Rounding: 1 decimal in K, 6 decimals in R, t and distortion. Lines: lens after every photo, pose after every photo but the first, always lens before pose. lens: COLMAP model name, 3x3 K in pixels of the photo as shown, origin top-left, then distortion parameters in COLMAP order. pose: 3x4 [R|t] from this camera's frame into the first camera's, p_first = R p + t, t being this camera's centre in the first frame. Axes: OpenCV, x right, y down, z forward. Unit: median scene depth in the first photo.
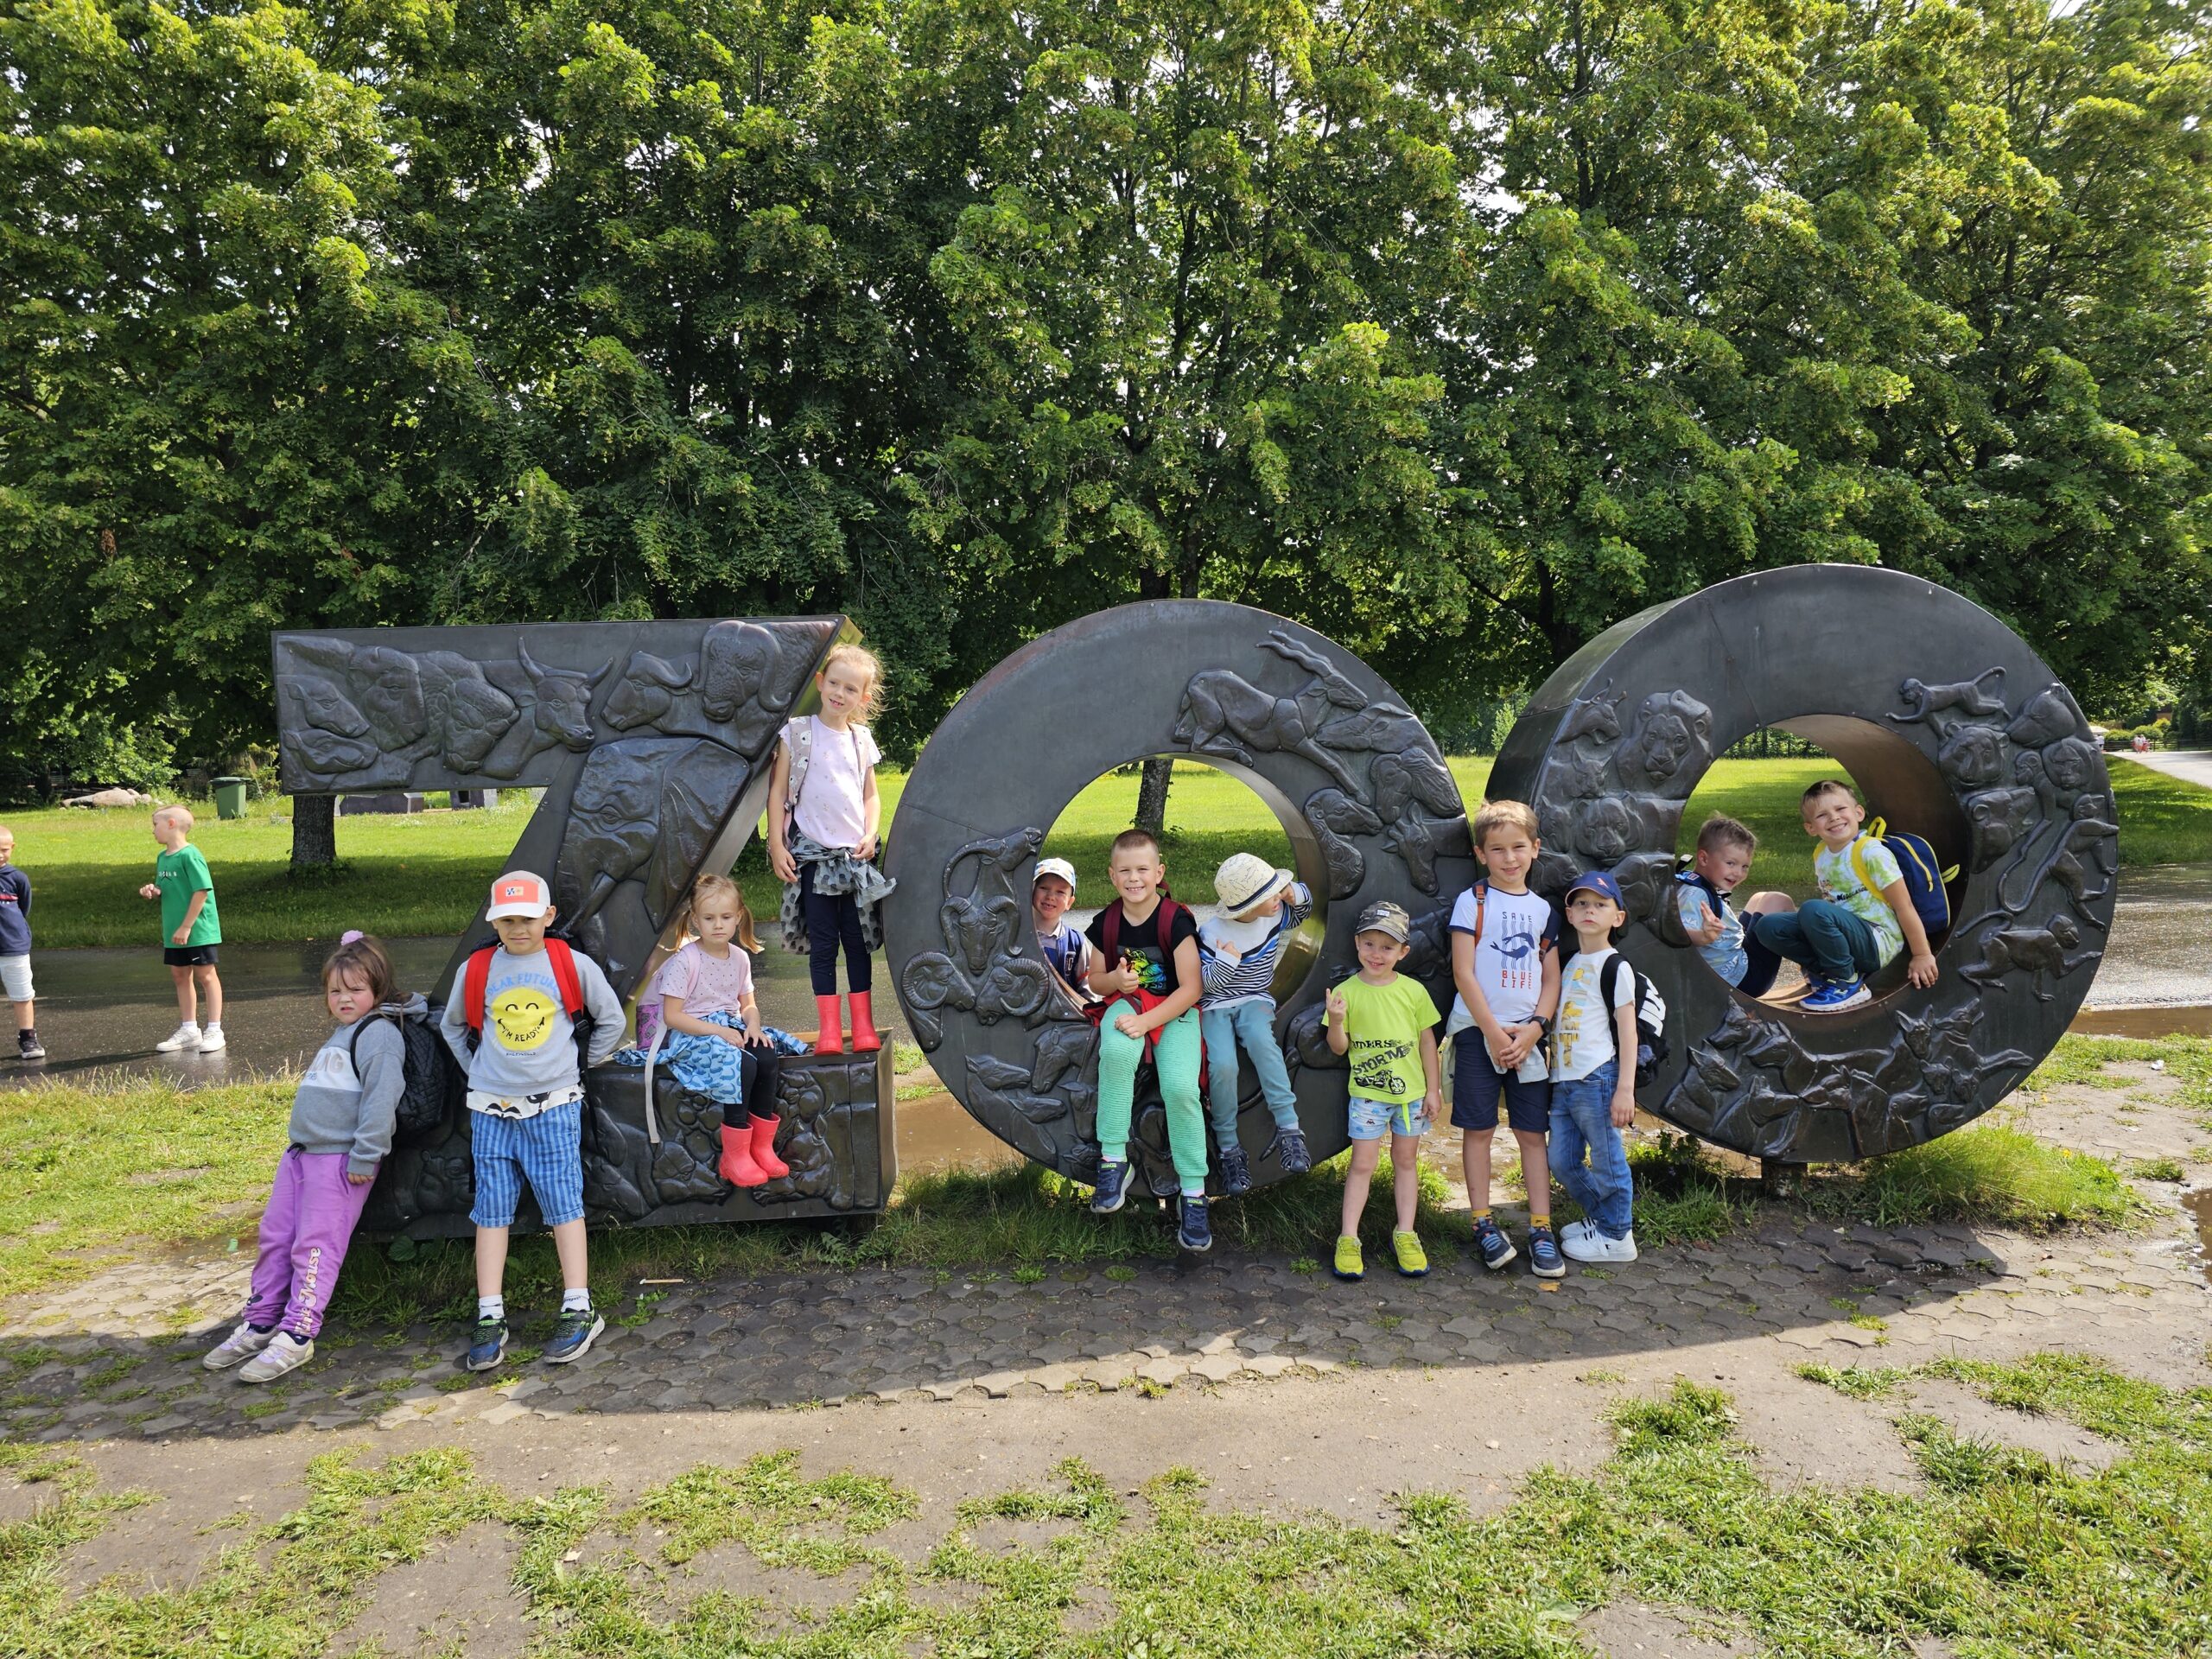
lens RADIAL K [[1441.1, 0, 1068.7], [0, 1441.1, 864.9], [0, 0, 1]] dist [0.044570, -0.037081]
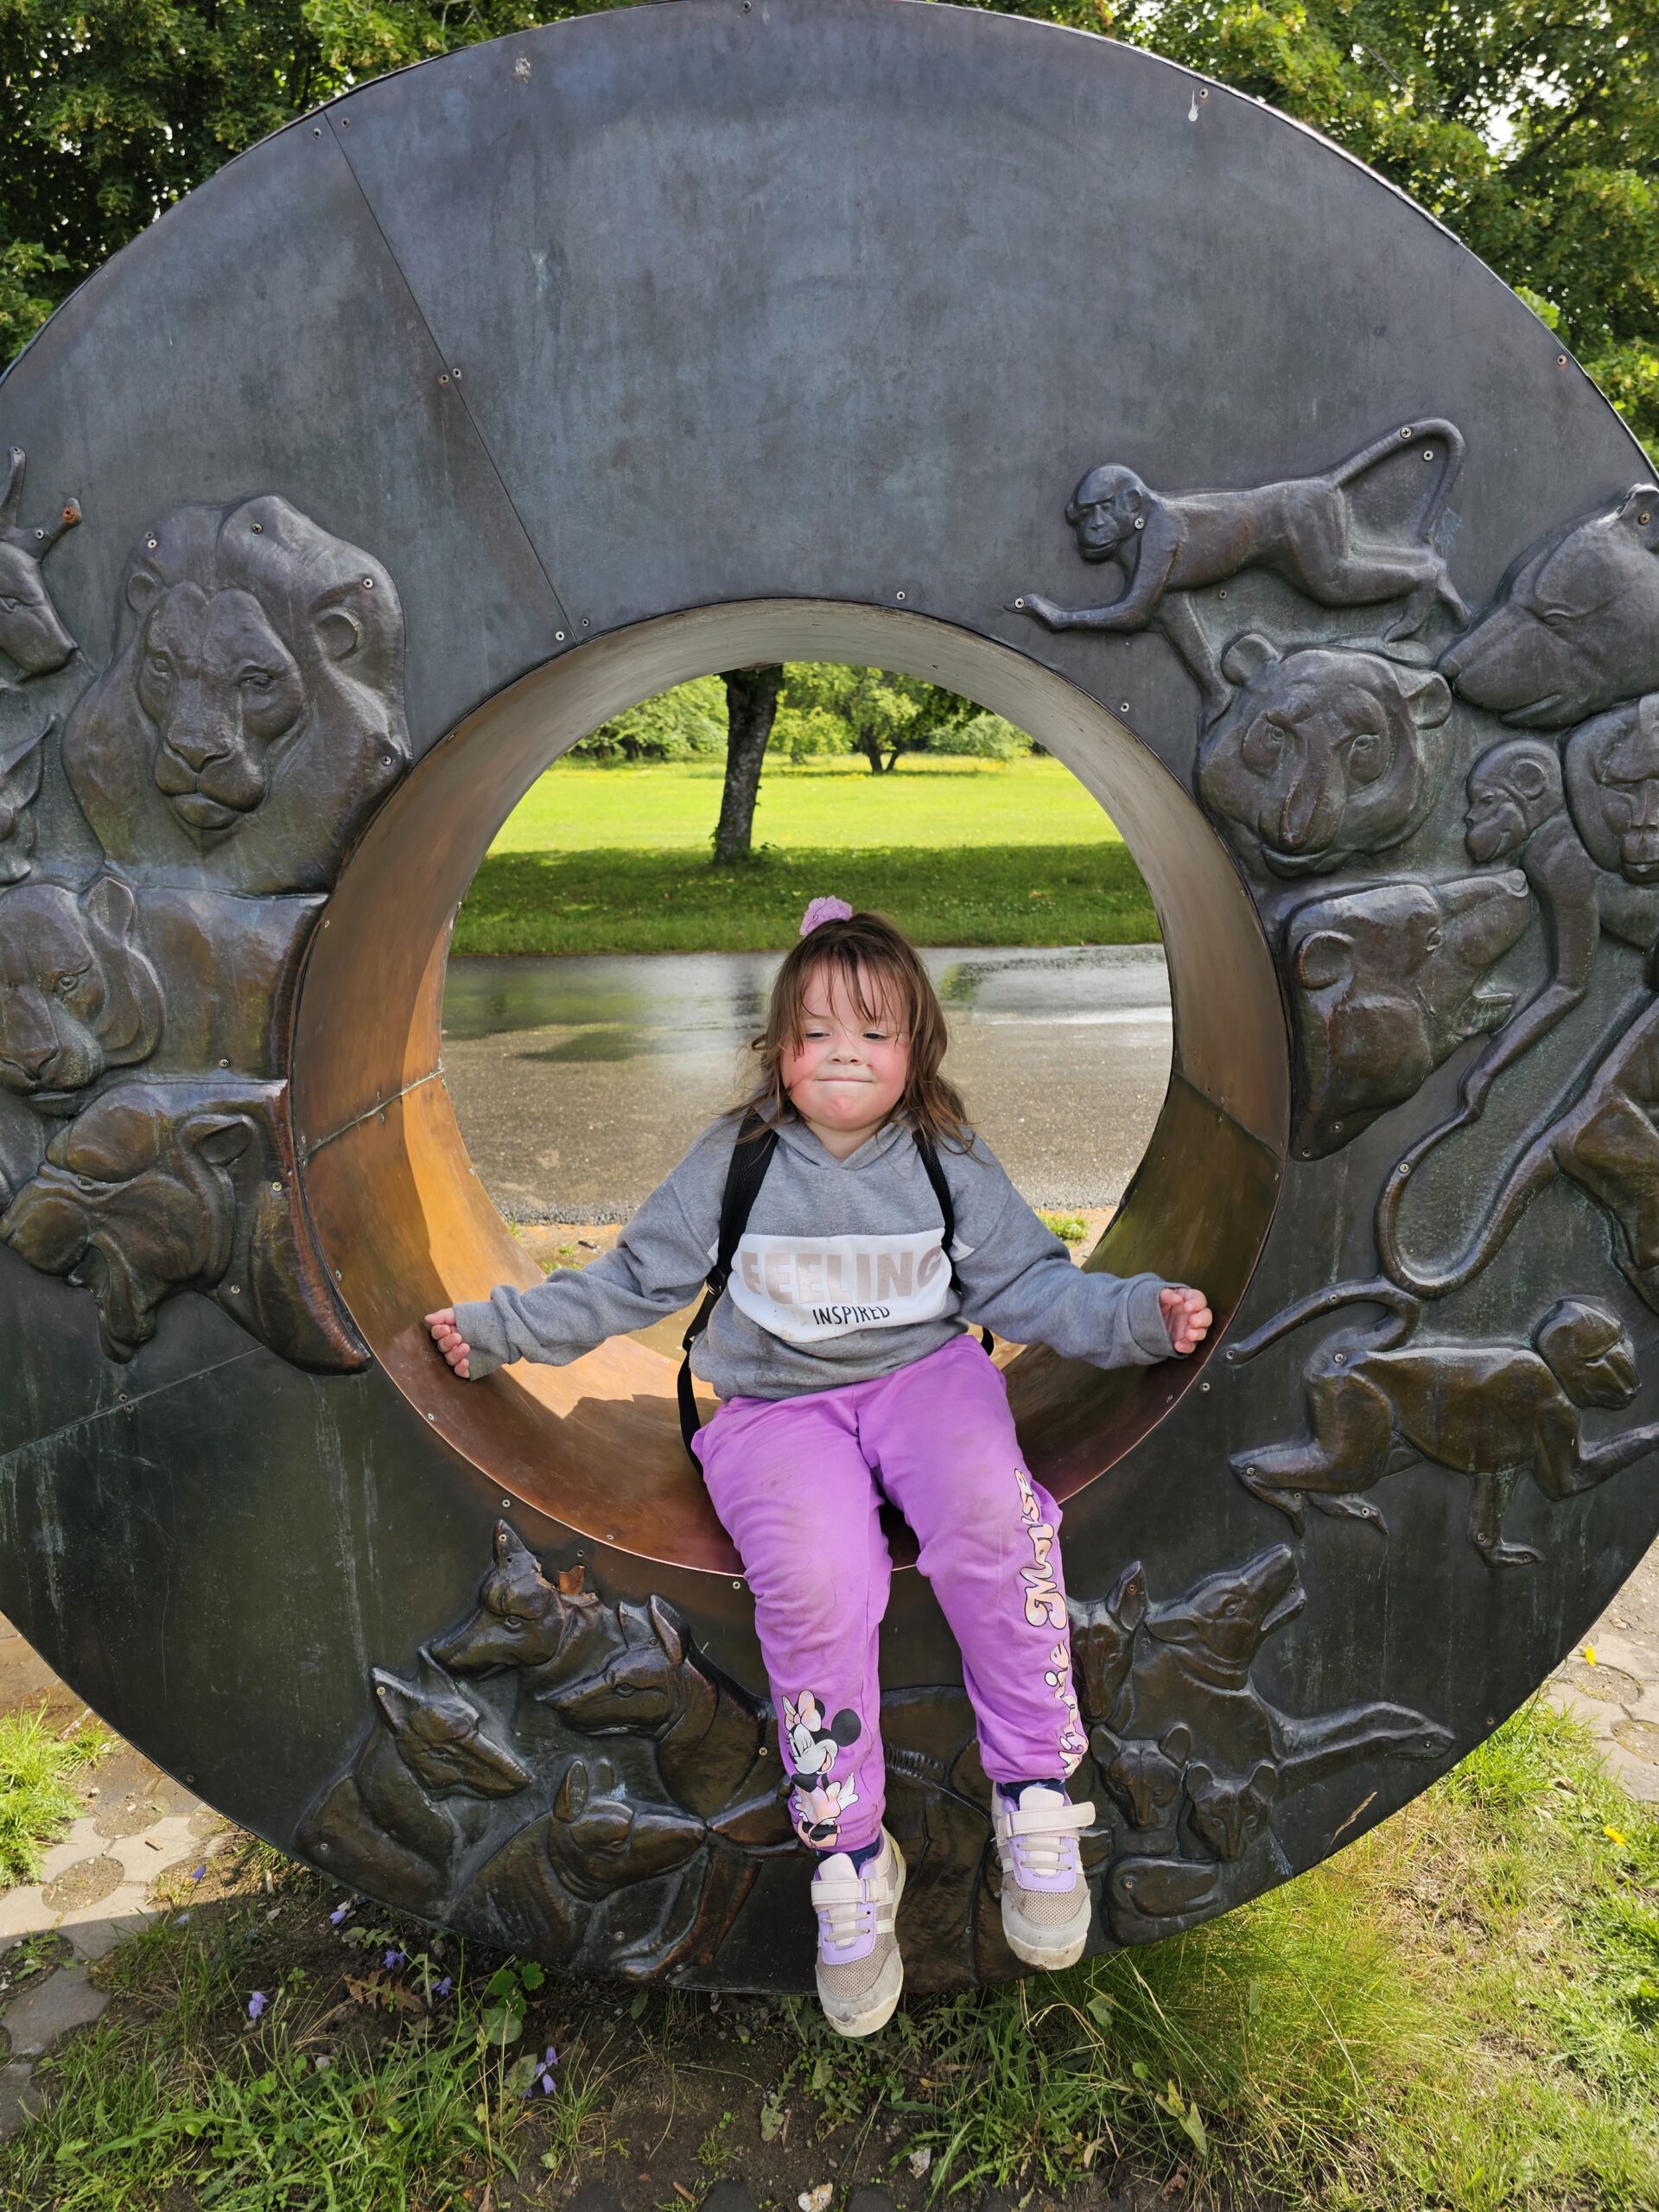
lens RADIAL K [[1441.1, 0, 812.5], [0, 1441.1, 1095.1], [0, 0, 1]] dist [0.044570, -0.037081]
pose [[0.998654, 0.023394, -0.046302, 0.187675], [-0.015885, 0.987571, 0.156366, -0.018312], [0.049384, -0.155420, 0.986613, 0.247091]]
